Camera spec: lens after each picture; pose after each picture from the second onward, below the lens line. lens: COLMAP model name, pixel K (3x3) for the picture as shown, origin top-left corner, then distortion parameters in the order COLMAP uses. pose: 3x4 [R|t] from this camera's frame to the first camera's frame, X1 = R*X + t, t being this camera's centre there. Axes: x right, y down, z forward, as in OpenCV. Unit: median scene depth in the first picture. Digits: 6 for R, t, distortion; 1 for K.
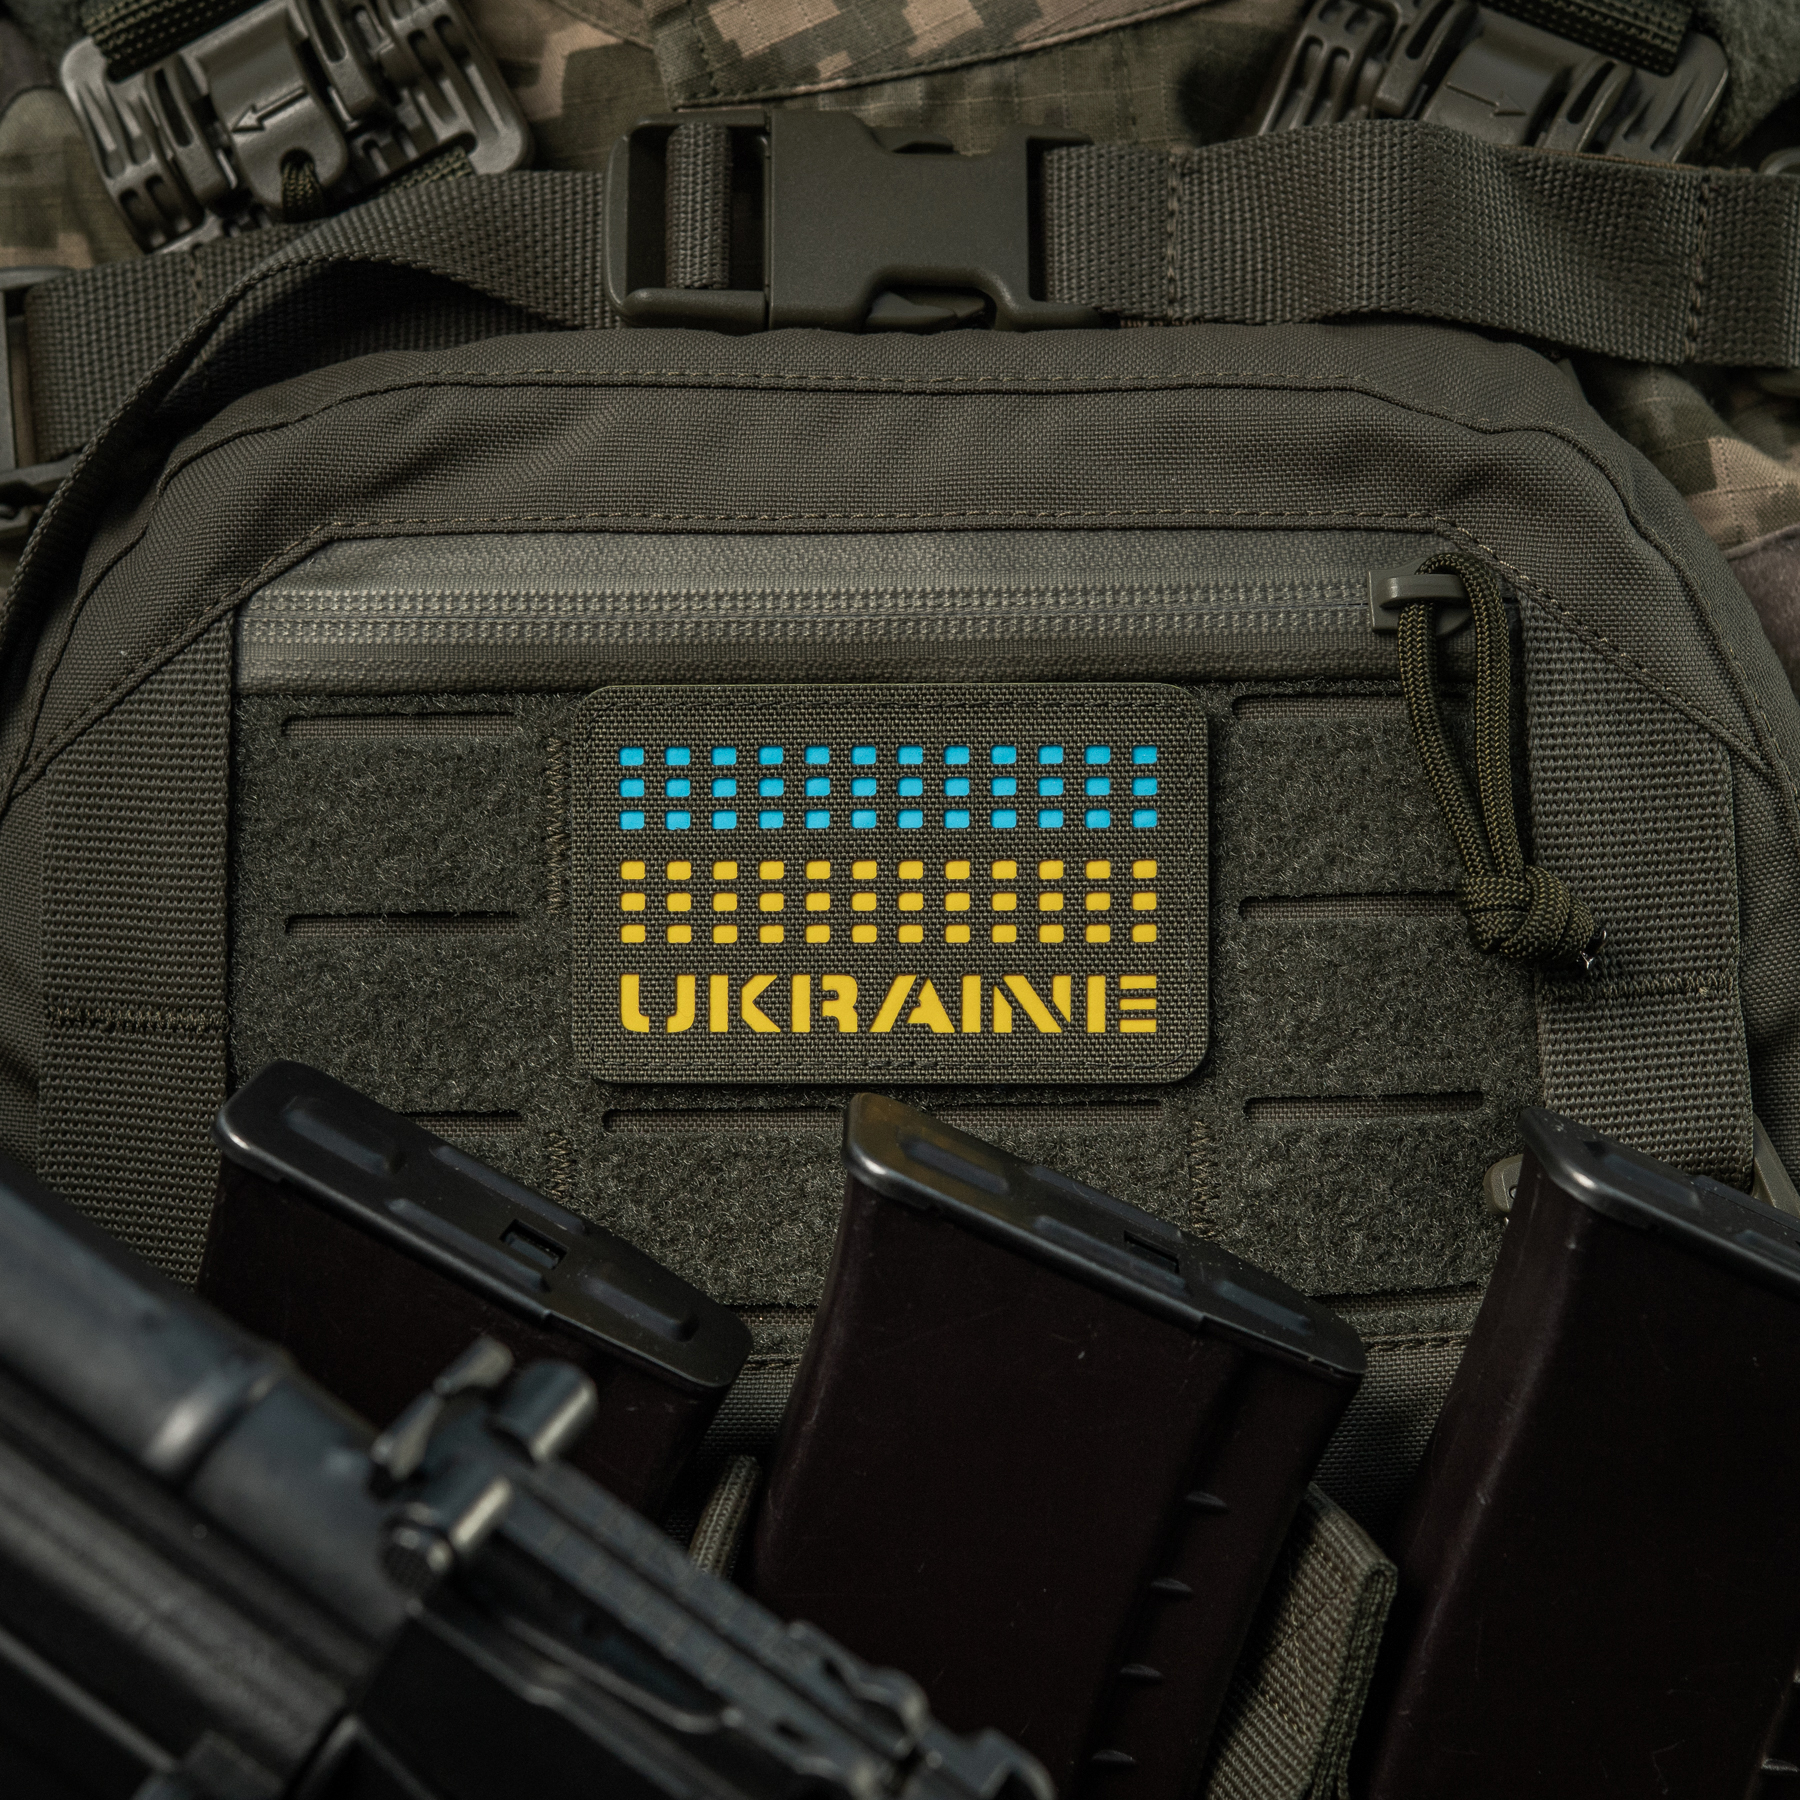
lens RADIAL K [[5061.1, 0, 901.1], [0, 5061.1, 756.8], [0, 0, 1]] dist [-0.034279, -0.434475]
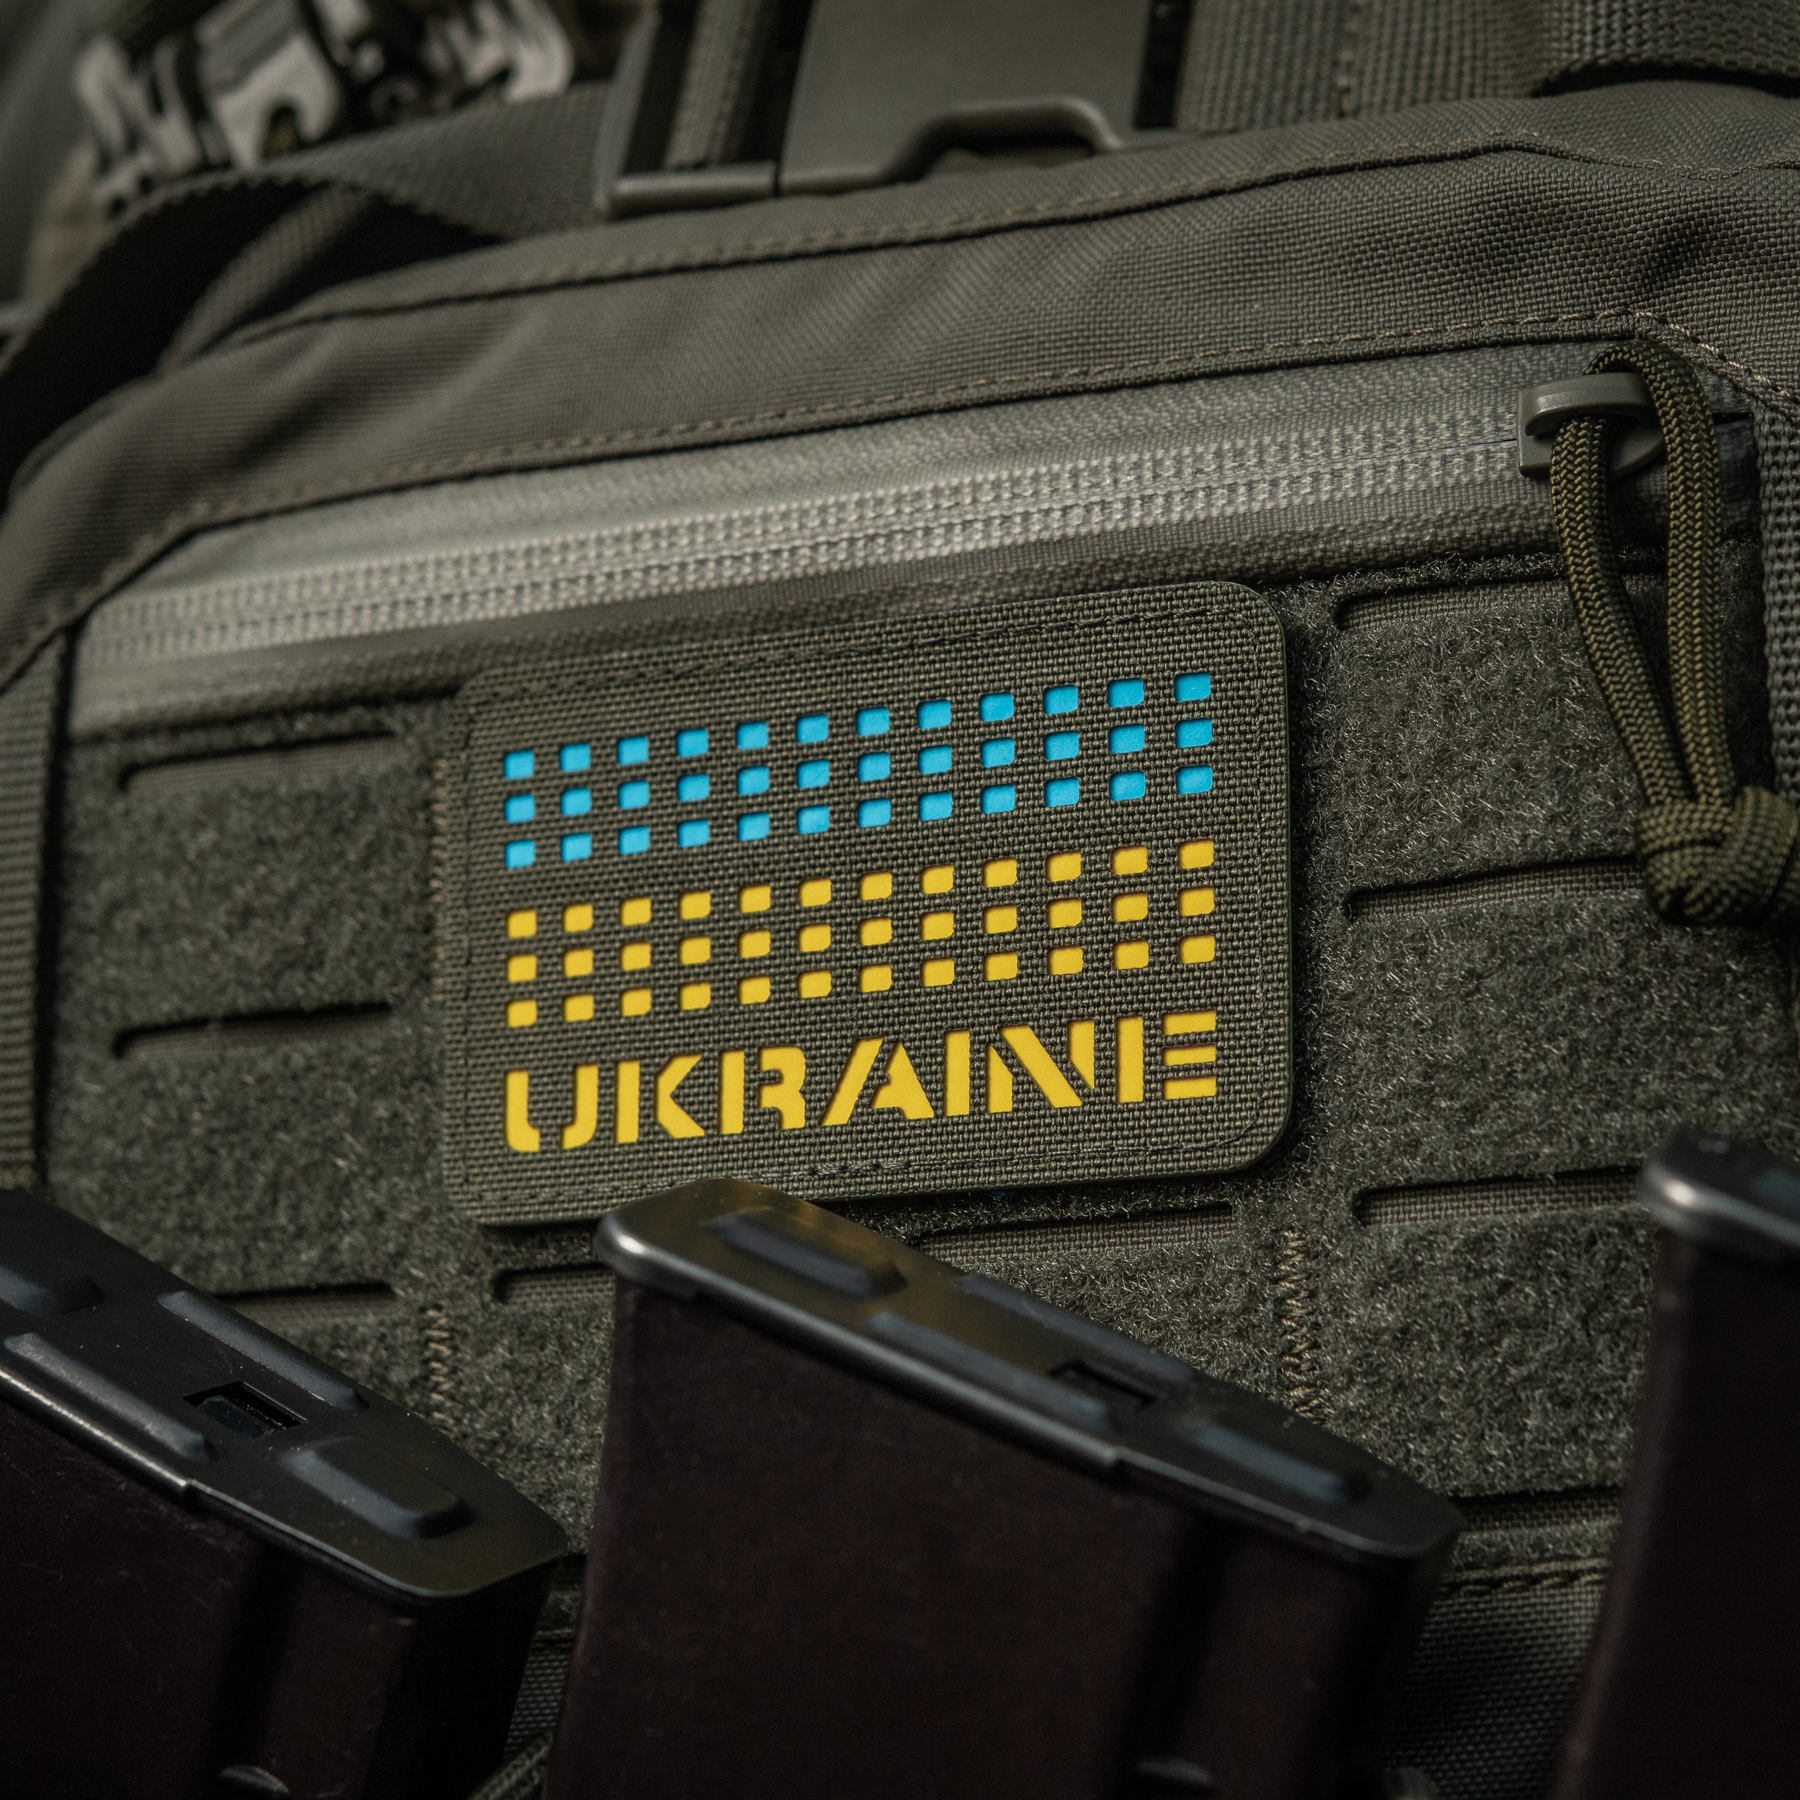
lens RADIAL K [[5061.1, 0, 901.1], [0, 5061.1, 756.8], [0, 0, 1]] dist [-0.034279, -0.434475]
pose [[0.932191, -0.085980, -0.351607, 0.246107], [0.017108, 0.980759, -0.194471, 0.137774], [0.361562, 0.175269, 0.915726, 0.374629]]
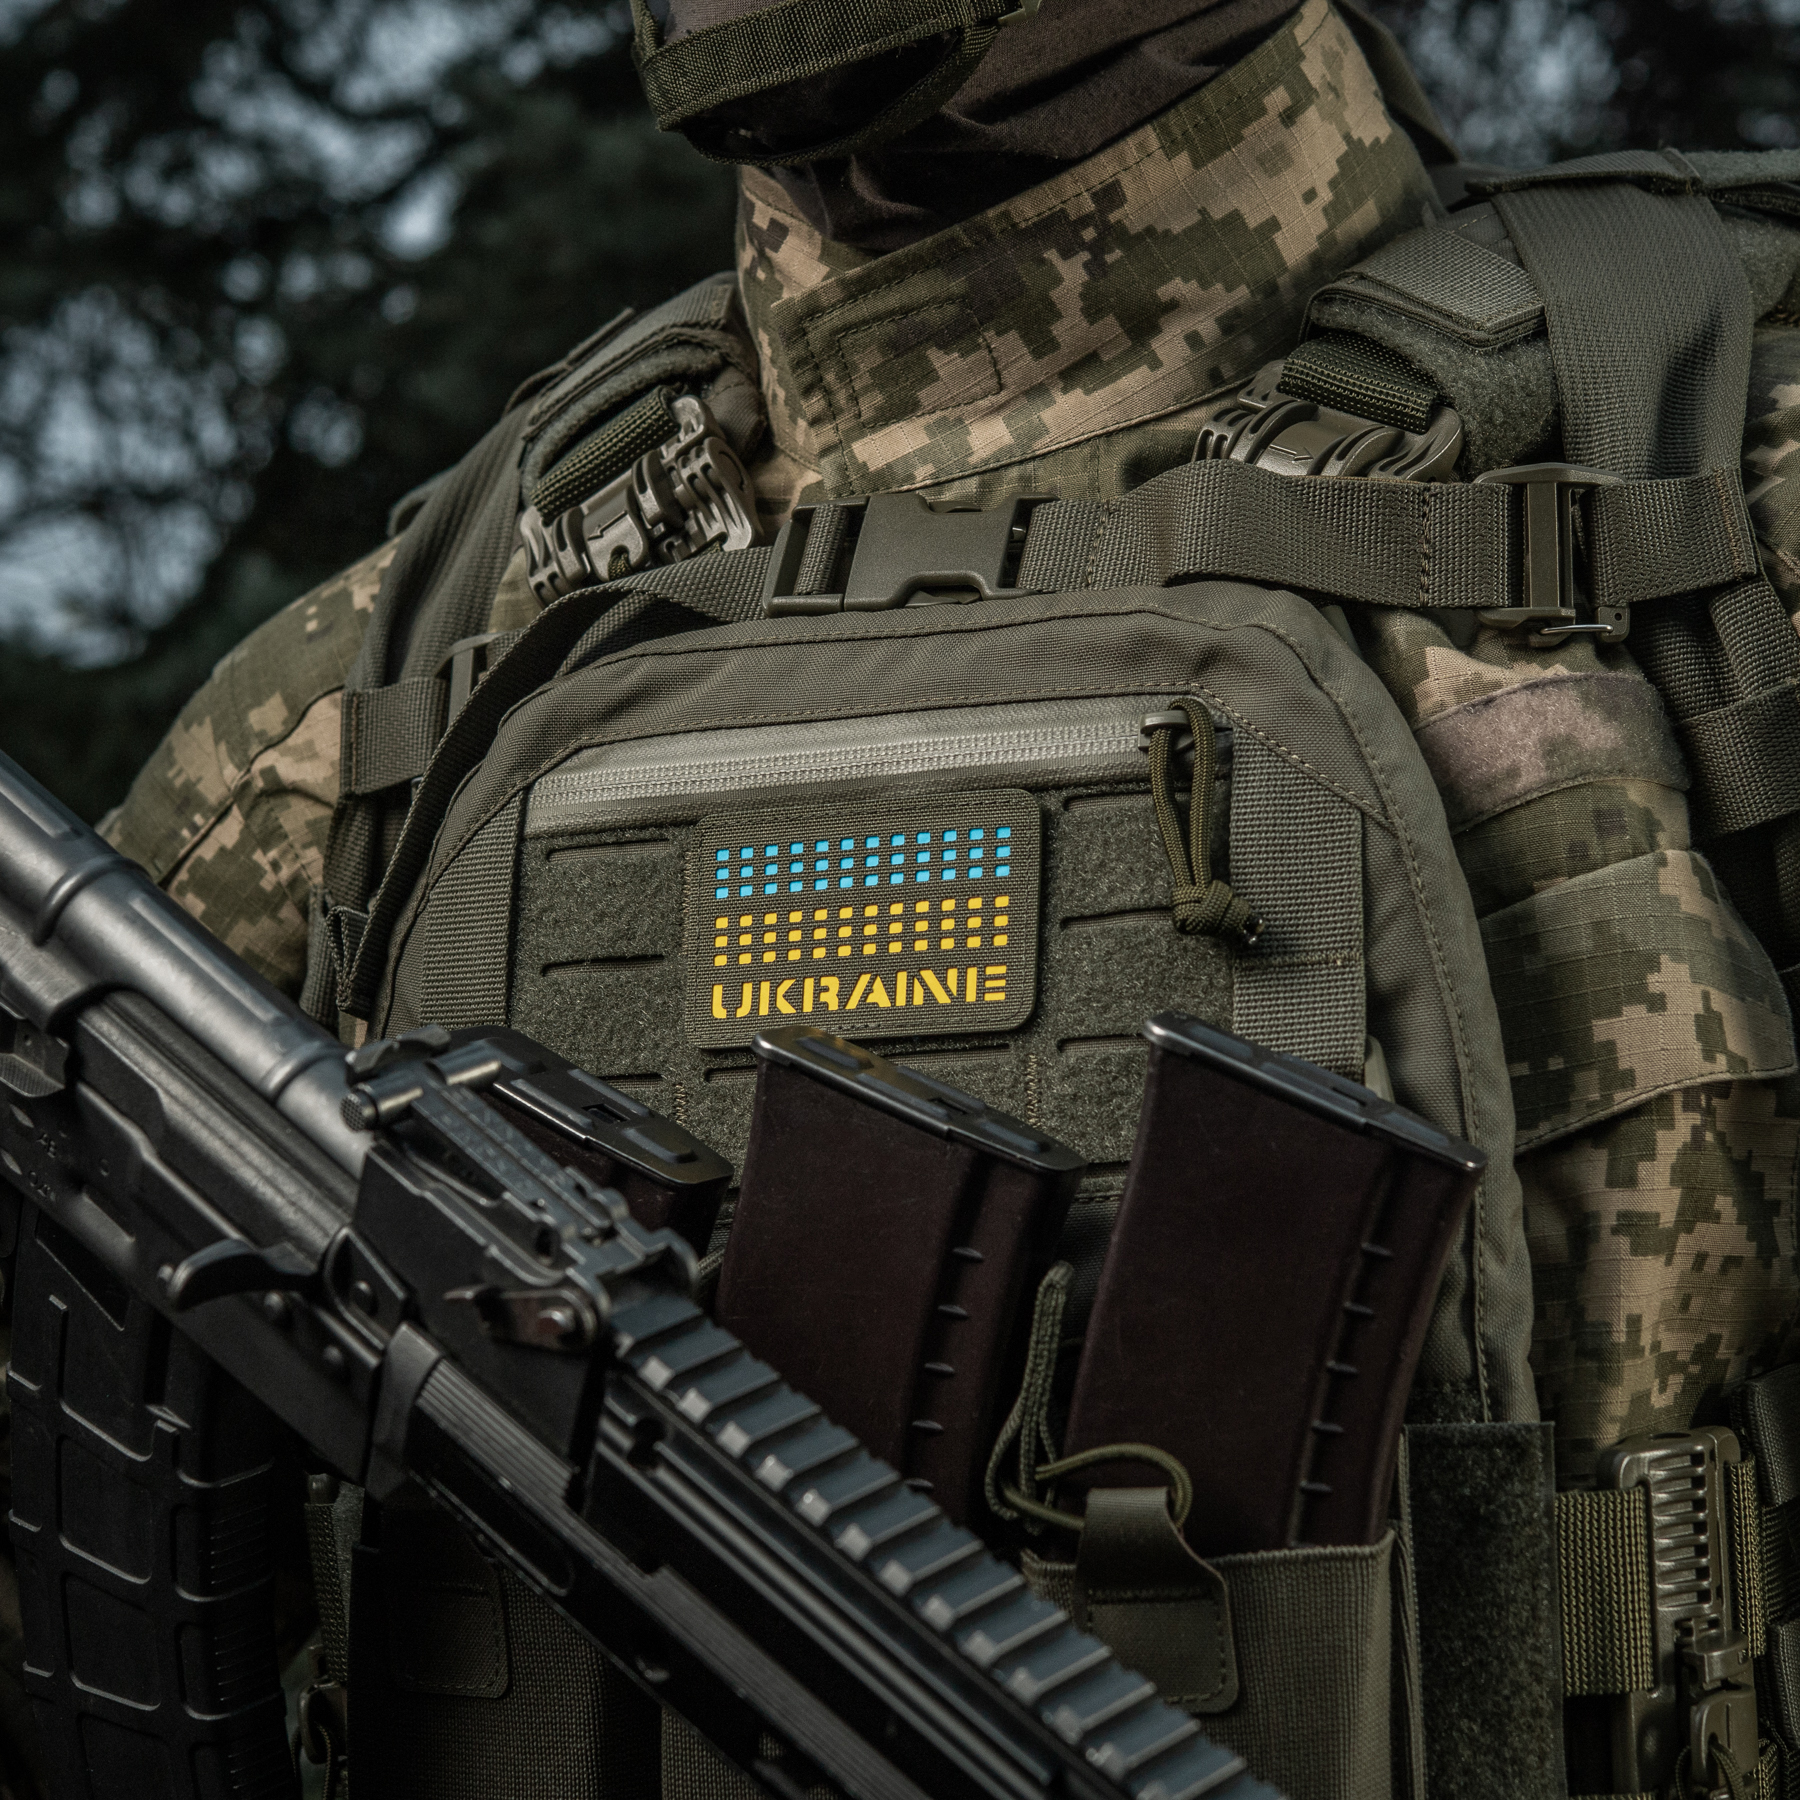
lens RADIAL K [[4680.0, 0, 863.3], [0, 4680.0, 718.2], [0, 0, 1]] dist [-0.127509, 1.638404]
pose [[0.923293, -0.065984, -0.378387, 0.575487], [-0.021915, 0.974479, -0.223407, 0.299369], [0.383471, 0.214562, 0.898283, -0.371146]]
